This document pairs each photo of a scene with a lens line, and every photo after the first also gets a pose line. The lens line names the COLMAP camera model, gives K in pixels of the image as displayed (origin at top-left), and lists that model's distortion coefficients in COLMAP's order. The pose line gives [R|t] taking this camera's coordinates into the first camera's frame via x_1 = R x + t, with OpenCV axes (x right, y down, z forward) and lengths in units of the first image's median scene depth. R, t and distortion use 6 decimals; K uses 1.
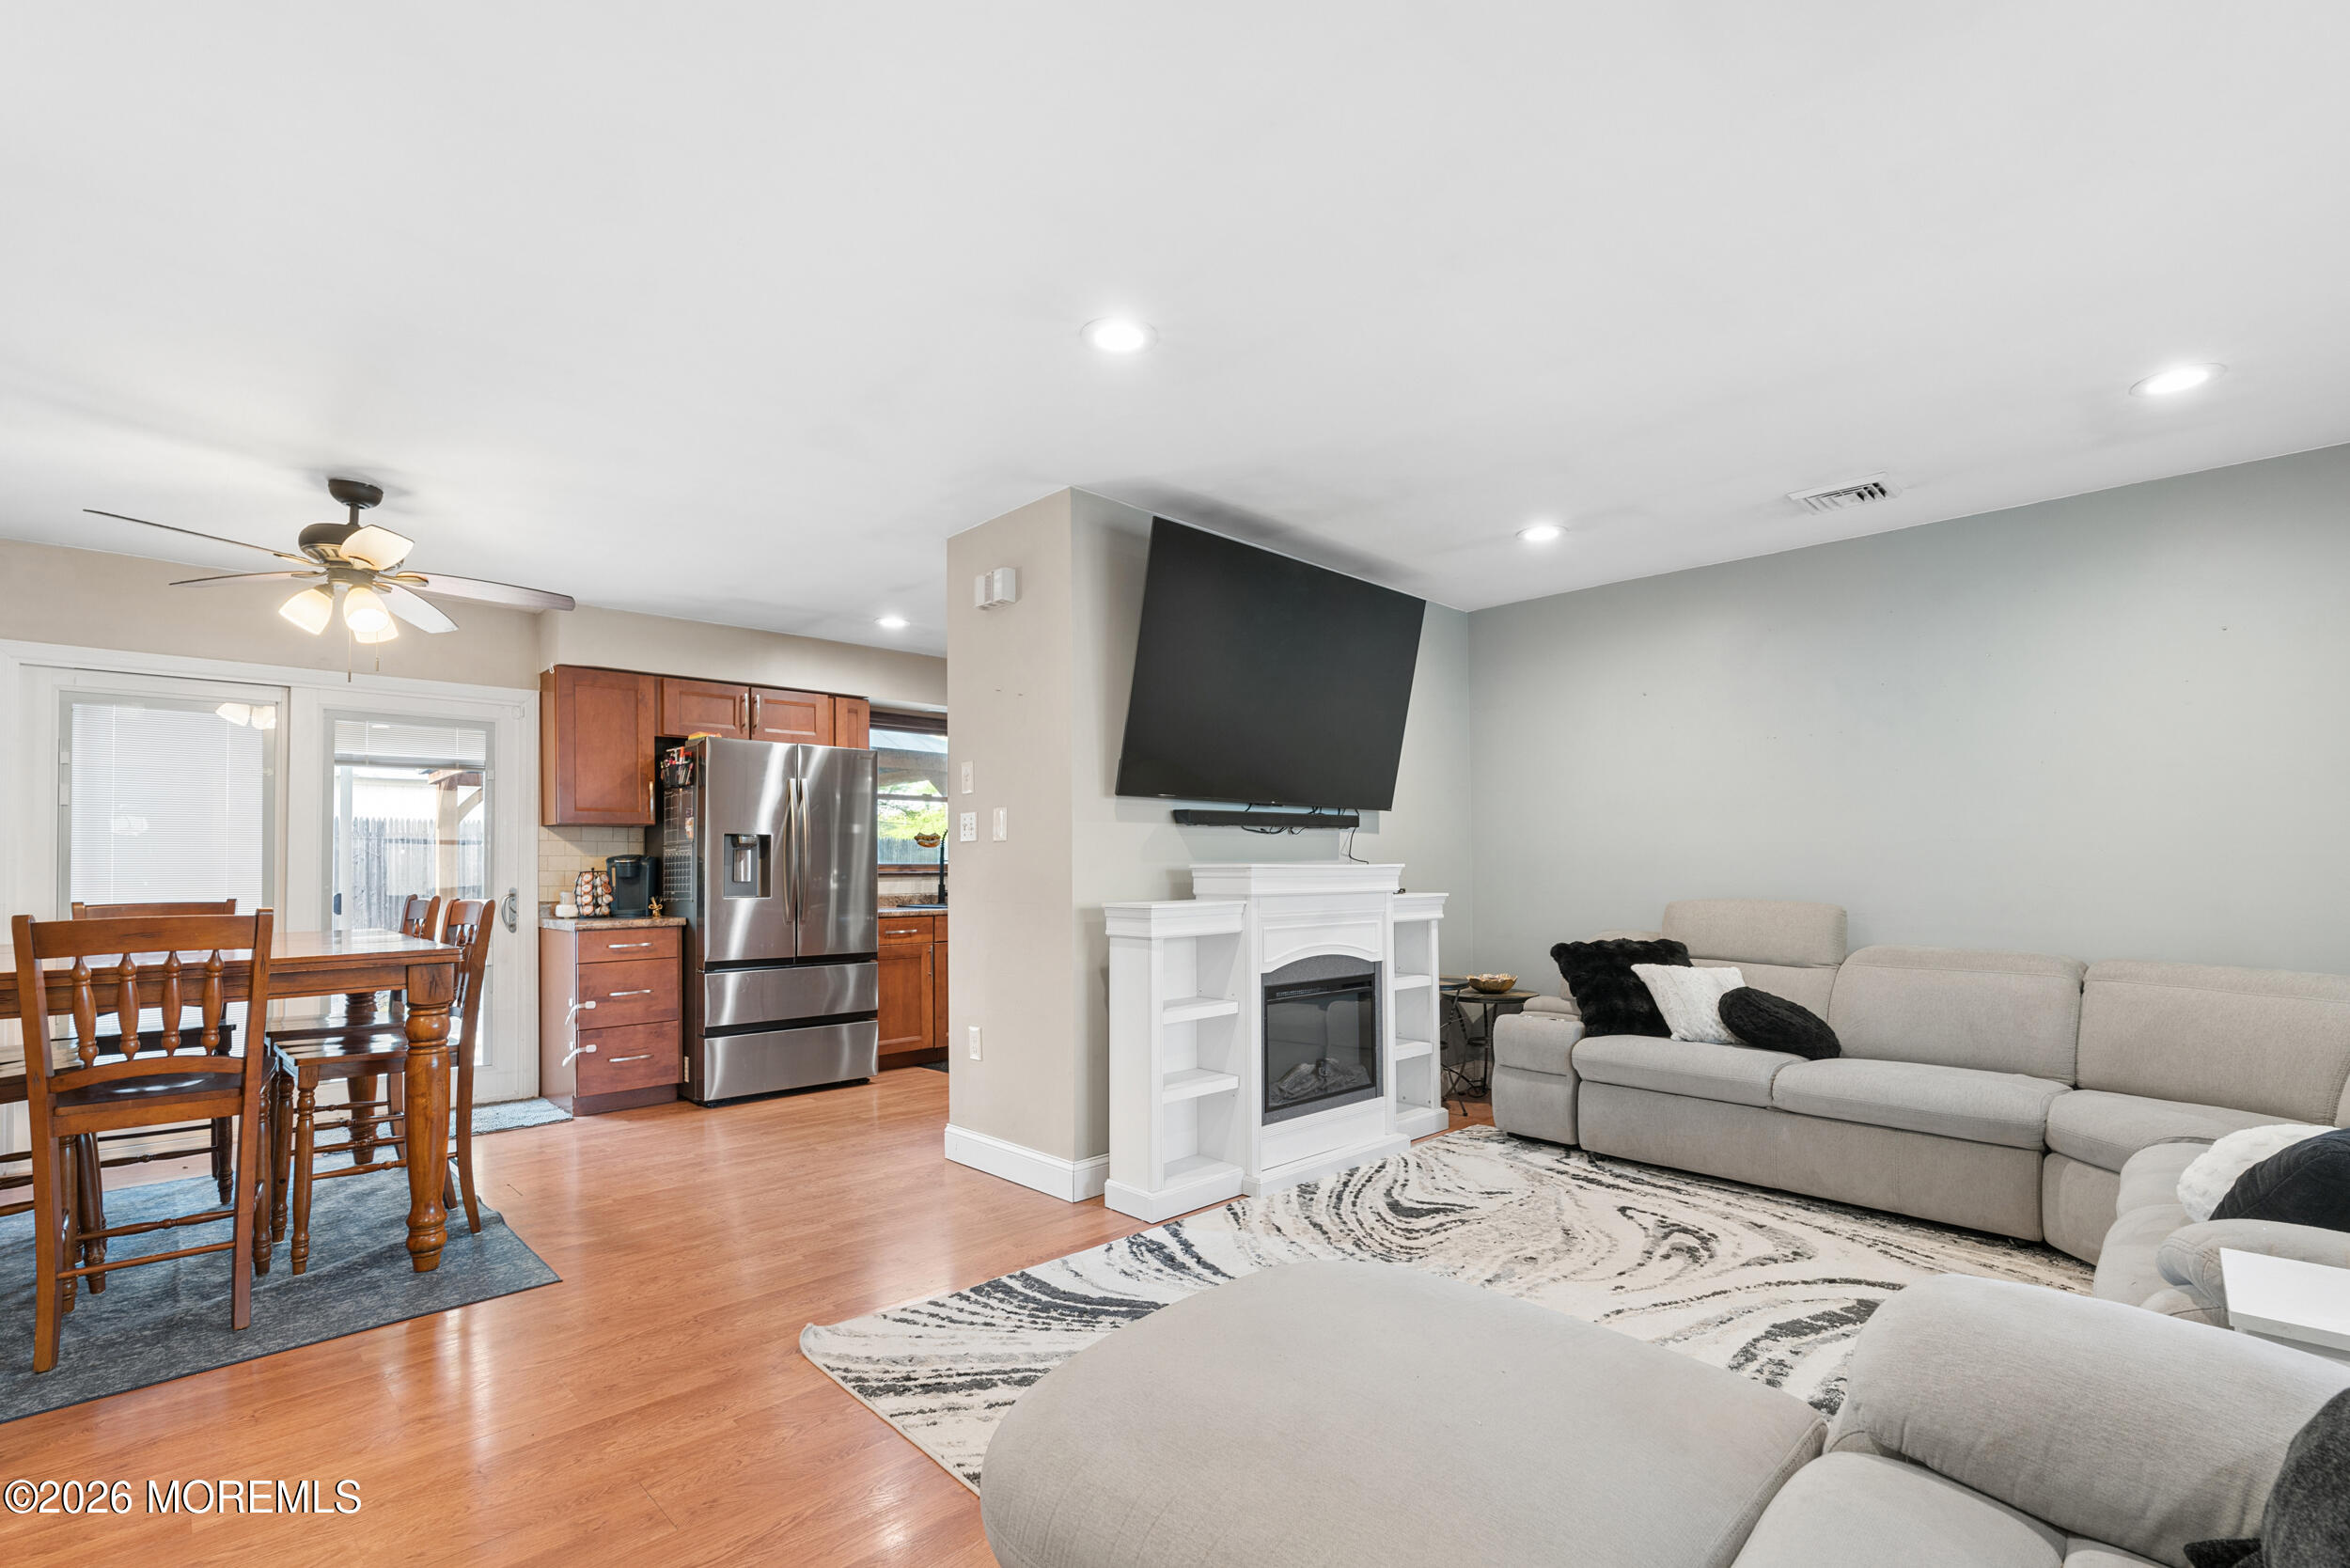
lens RADIAL K [[1067.9, 0, 1176.5], [0, 1067.9, 856.0], [0, 0, 1]] dist [-0.011790, -0.000274]
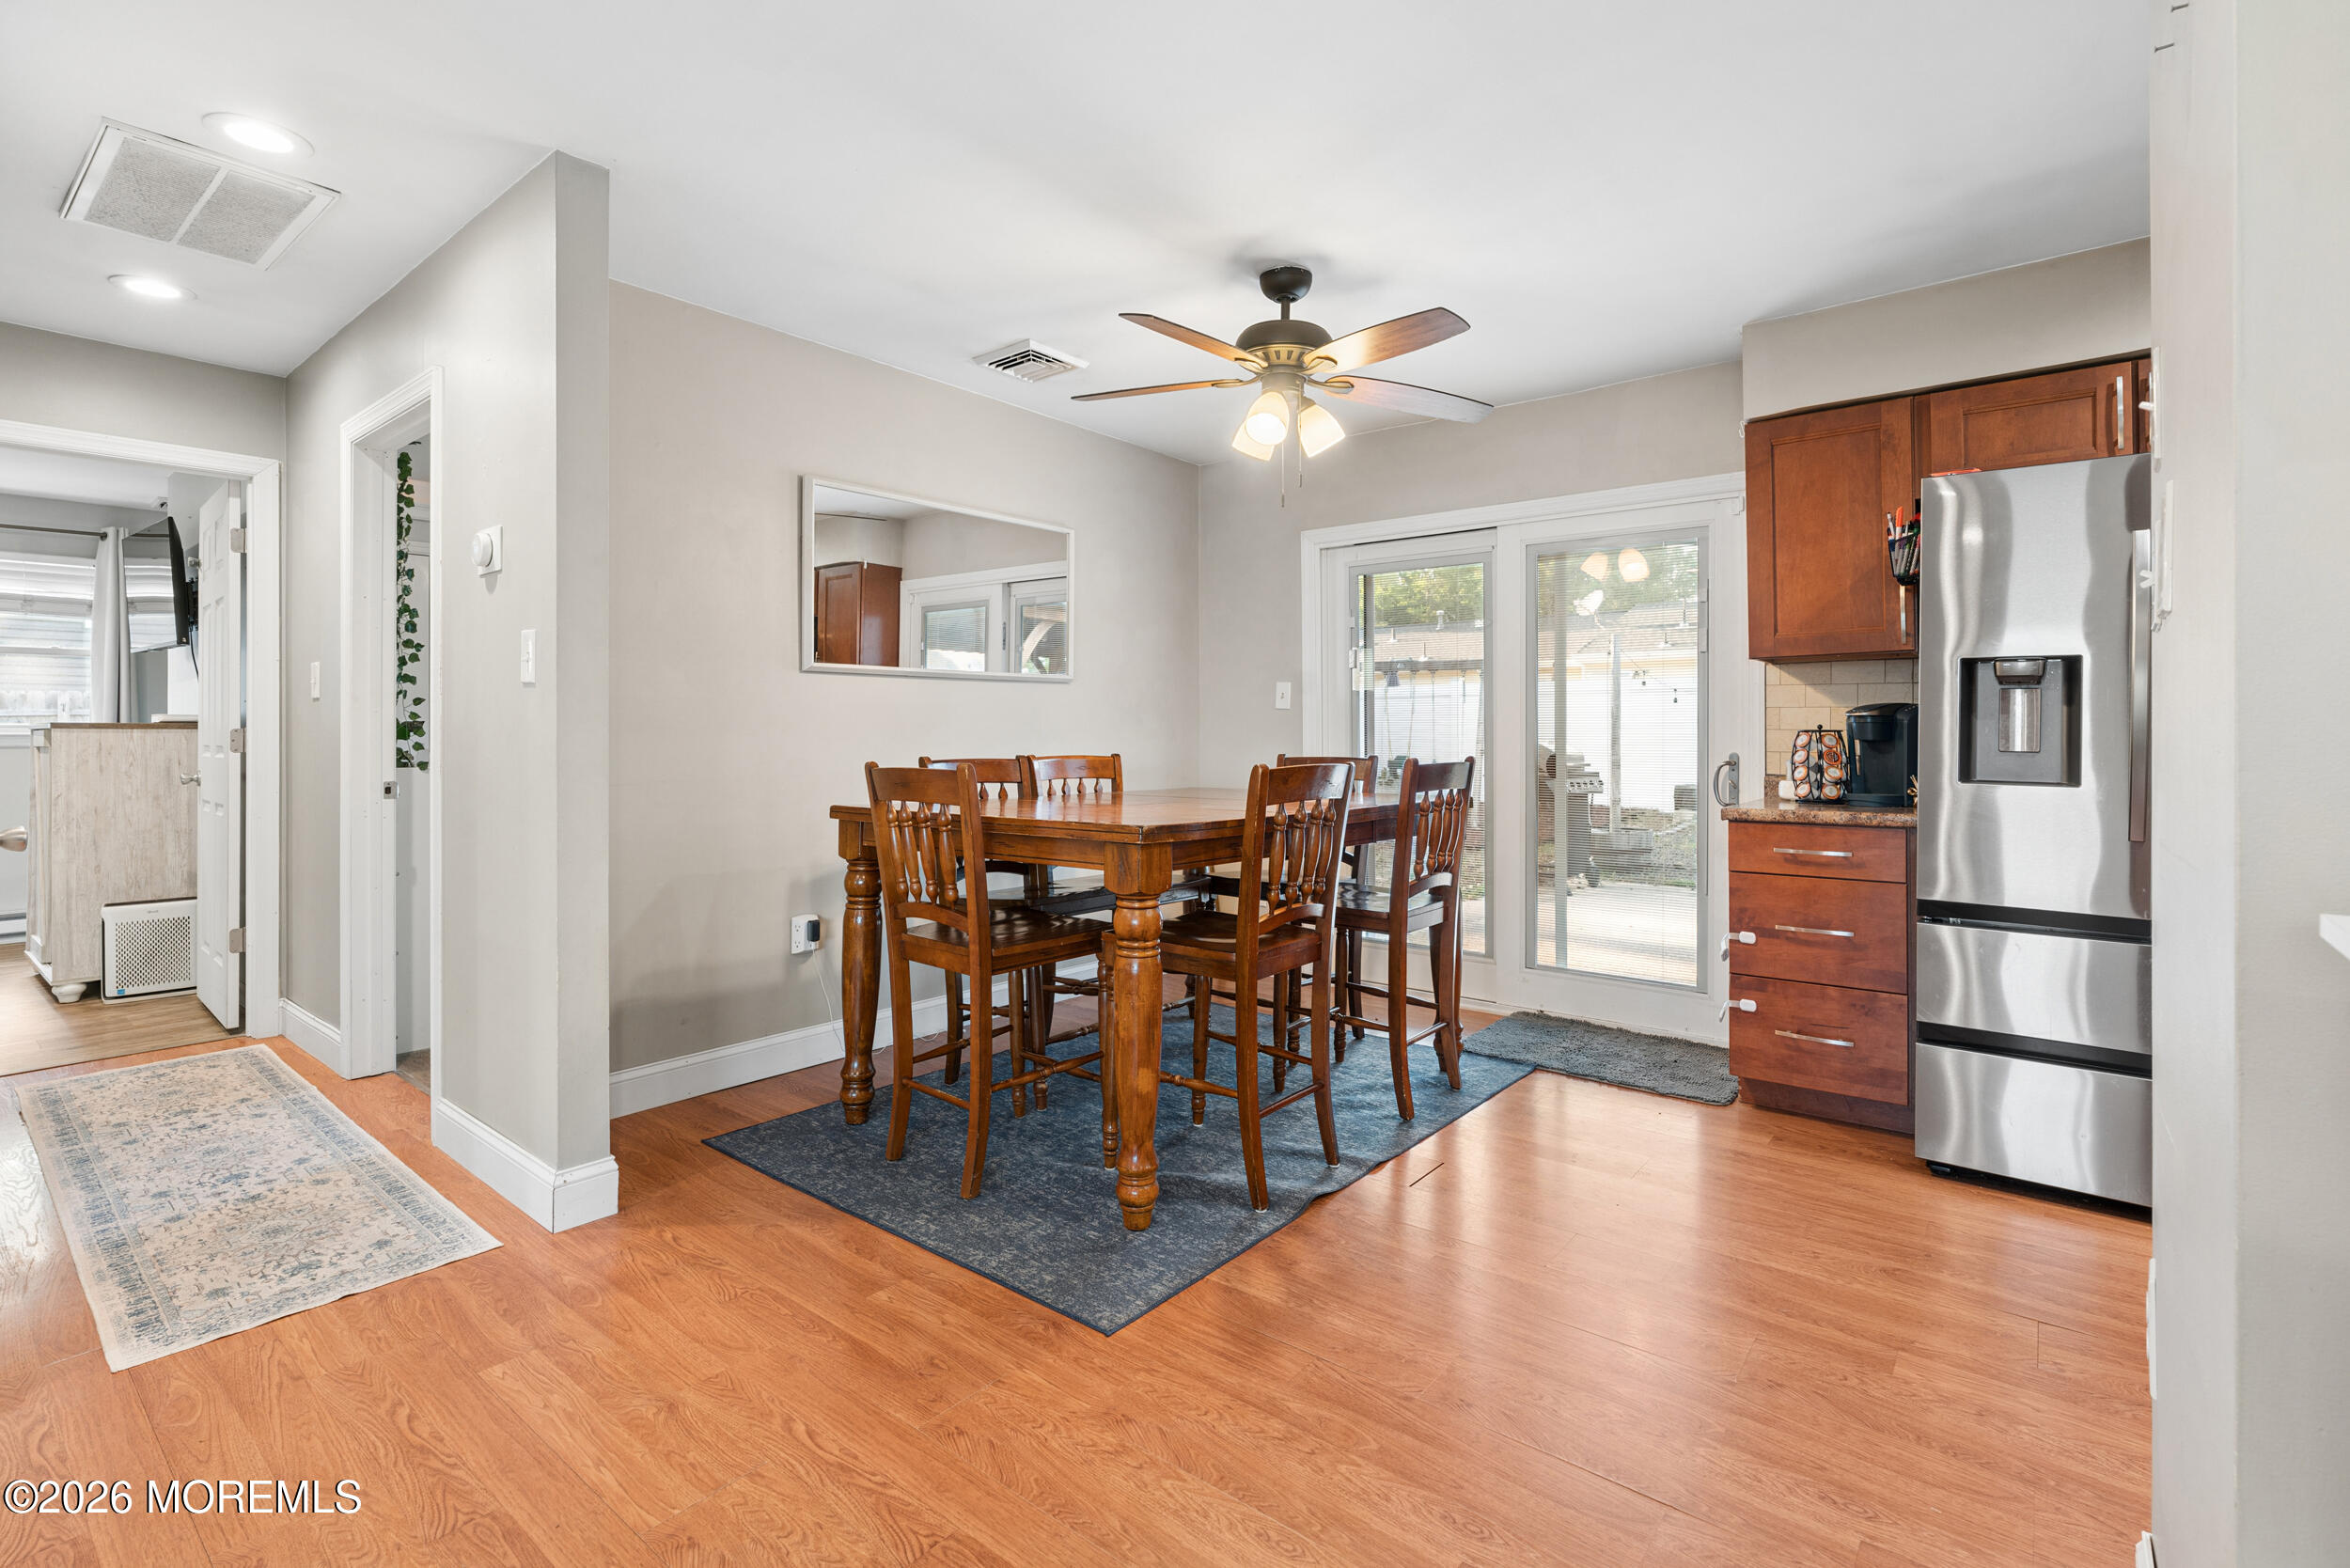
lens RADIAL K [[1081.7, 0, 1197.0], [0, 1081.7, 740.9], [0, 0, 1]] dist [-0.003138, -0.000173]
pose [[0.111236, 0.007600, -0.993765, 0.059829], [0.008334, 0.999928, 0.008580, 0.012678], [0.993759, -0.009237, 0.111165, 0.592049]]
